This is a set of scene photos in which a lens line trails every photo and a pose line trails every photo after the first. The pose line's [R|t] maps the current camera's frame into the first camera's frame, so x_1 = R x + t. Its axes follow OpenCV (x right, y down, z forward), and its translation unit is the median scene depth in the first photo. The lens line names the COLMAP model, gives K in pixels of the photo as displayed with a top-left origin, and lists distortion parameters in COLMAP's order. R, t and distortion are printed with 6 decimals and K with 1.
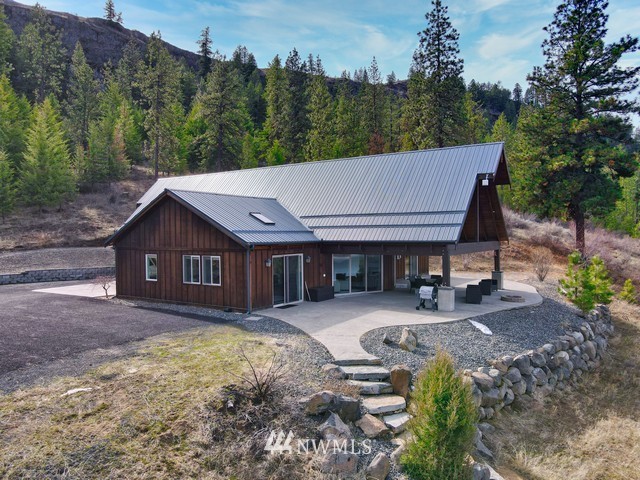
lens RADIAL K [[452.6, 0, 320.0], [0, 452.6, 240.0], [0, 0, 1]] dist [0.009277, 0.006578]
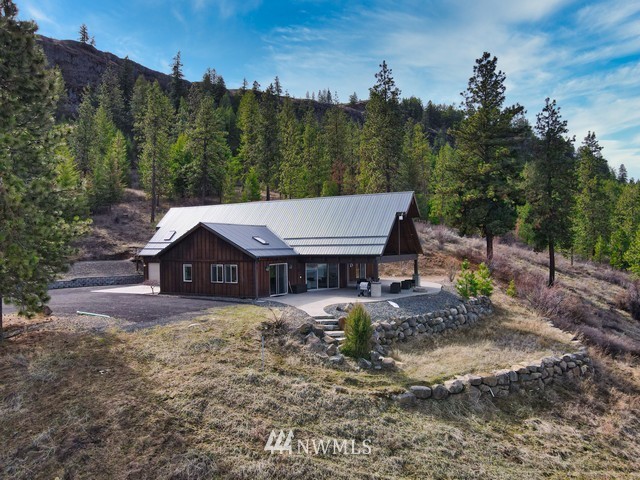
lens RADIAL K [[452.6, 0, 320.0], [0, 452.6, 240.0], [0, 0, 1]] dist [0.009277, 0.006578]
pose [[0.996996, -0.003608, 0.077375, -0.037215], [0.005767, 0.999600, -0.027694, -0.004269], [-0.077244, 0.028057, 0.996617, -0.459926]]
